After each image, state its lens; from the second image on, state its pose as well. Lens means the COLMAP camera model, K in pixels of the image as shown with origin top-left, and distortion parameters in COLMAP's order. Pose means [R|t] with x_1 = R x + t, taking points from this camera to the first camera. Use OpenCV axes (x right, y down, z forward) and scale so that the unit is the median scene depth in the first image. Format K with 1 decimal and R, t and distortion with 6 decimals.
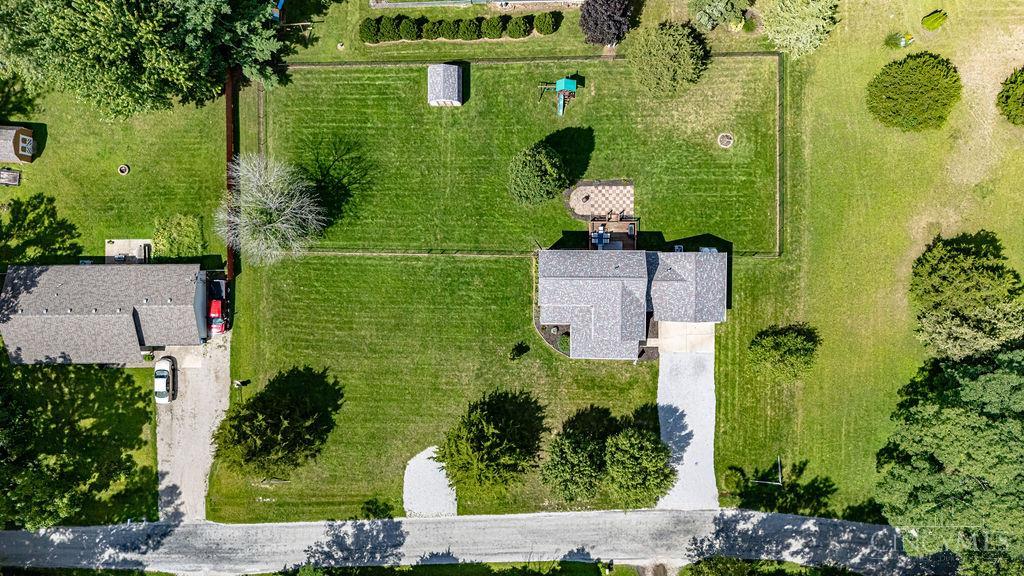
lens RADIAL K [[753.5, 0, 512.0], [0, 753.5, 288.0], [0, 0, 1]] dist [0.070487, -0.059998]
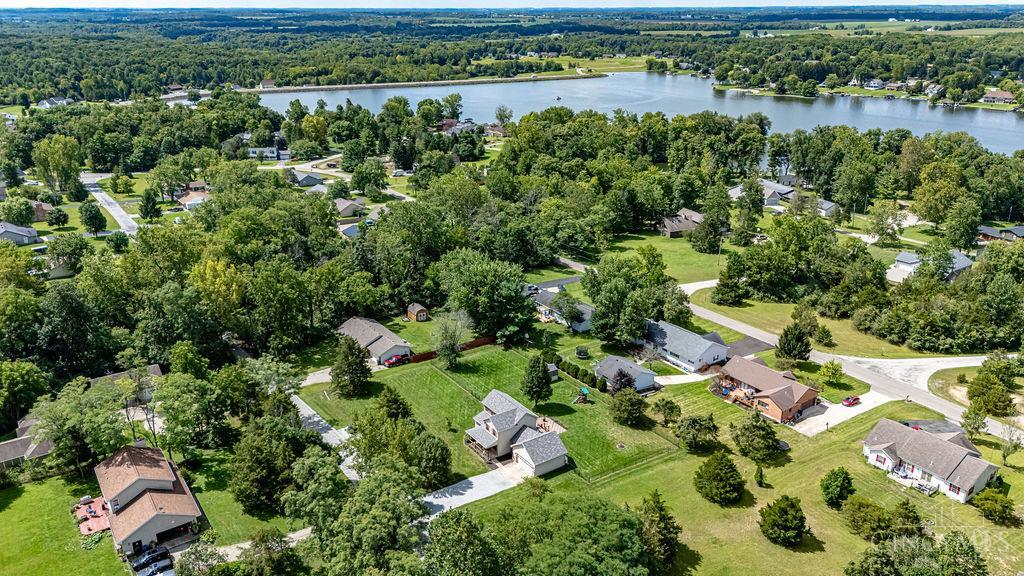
lens RADIAL K [[753.5, 0, 512.0], [0, 753.5, 288.0], [0, 0, 1]] dist [0.070487, -0.059998]
pose [[0.570541, 0.309963, -0.760530, 1.306265], [-0.820650, 0.179216, -0.542601, 0.854369], [-0.031887, 0.933705, 0.356621, 0.070386]]
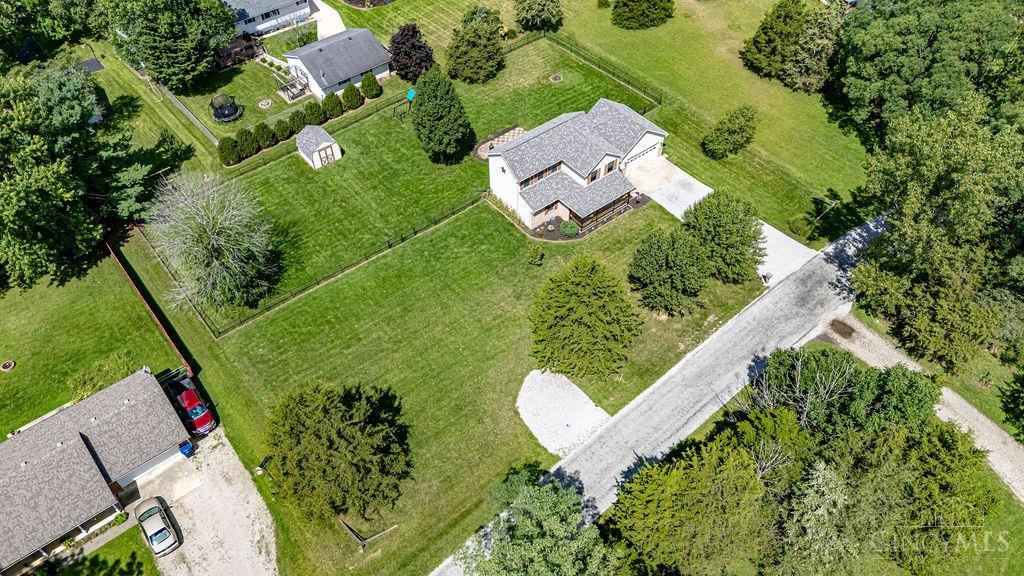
lens RADIAL K [[753.5, 0, 512.0], [0, 753.5, 288.0], [0, 0, 1]] dist [0.070487, -0.059998]
pose [[0.784000, -0.452252, 0.425220, -0.408050], [0.620746, 0.566373, -0.542122, 0.569946], [0.004342, 0.688977, 0.724770, 0.373579]]
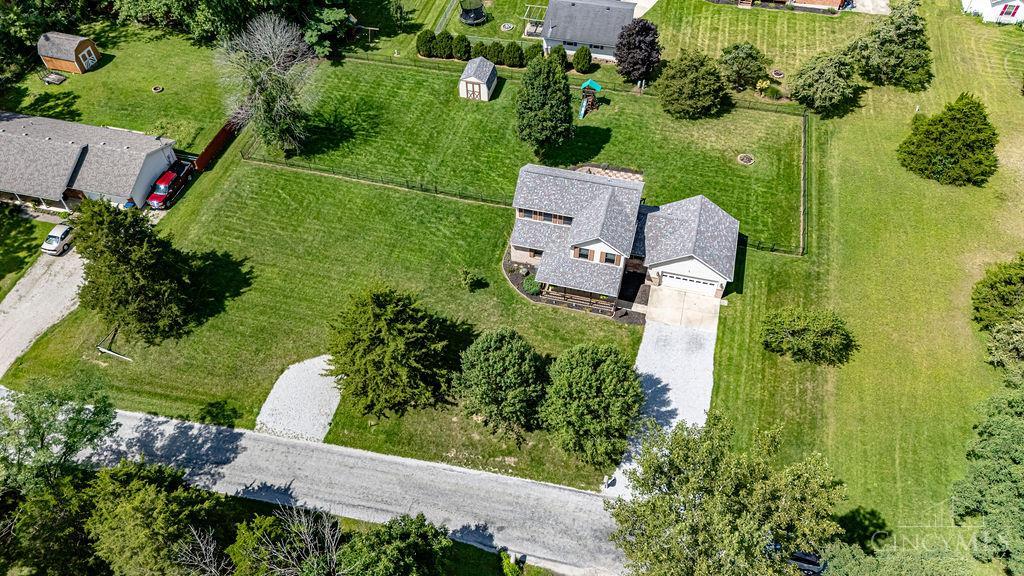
lens RADIAL K [[753.5, 0, 512.0], [0, 753.5, 288.0], [0, 0, 1]] dist [0.070487, -0.059998]
pose [[0.968421, 0.202950, -0.144818, 0.166034], [-0.248461, 0.737368, -0.628137, 0.587312], [-0.020697, 0.644283, 0.764507, 0.378265]]
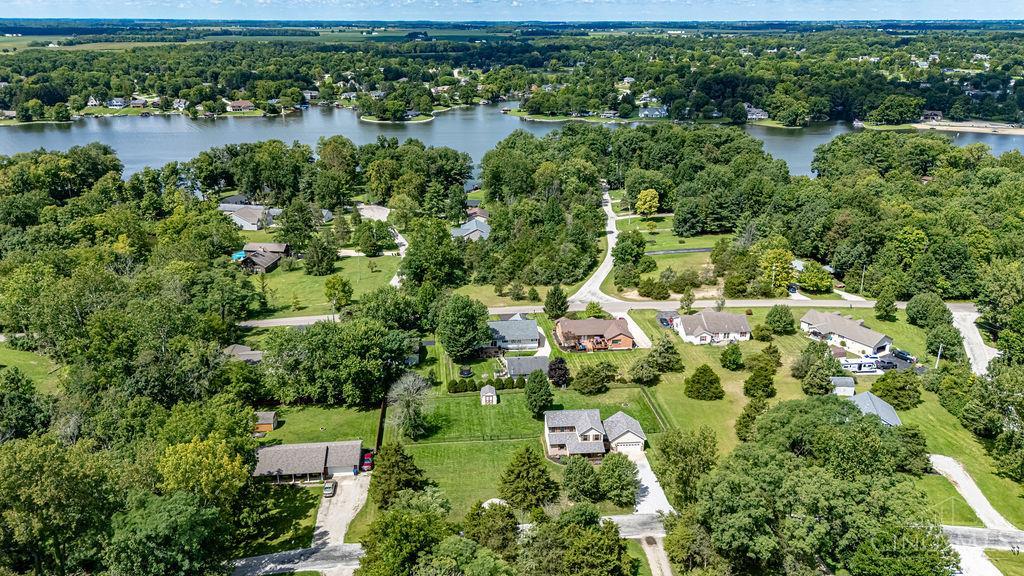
lens RADIAL K [[753.5, 0, 512.0], [0, 753.5, 288.0], [0, 0, 1]] dist [0.070487, -0.059998]
pose [[0.995652, -0.004573, 0.093037, -0.215299], [0.089804, 0.312396, -0.945698, 1.607310], [-0.024740, 0.949941, 0.311448, 0.062329]]
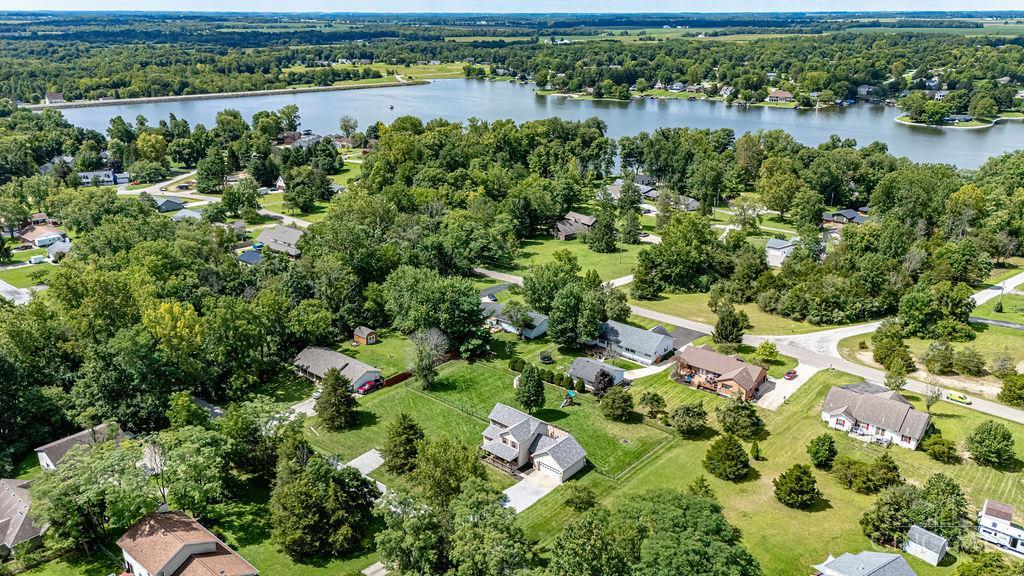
lens RADIAL K [[753.5, 0, 512.0], [0, 753.5, 288.0], [0, 0, 1]] dist [0.070487, -0.059998]
pose [[0.760899, 0.247487, -0.599819, 1.056717], [-0.647938, 0.240274, -0.722803, 1.184445], [-0.034764, 0.938626, 0.343180, 0.044750]]
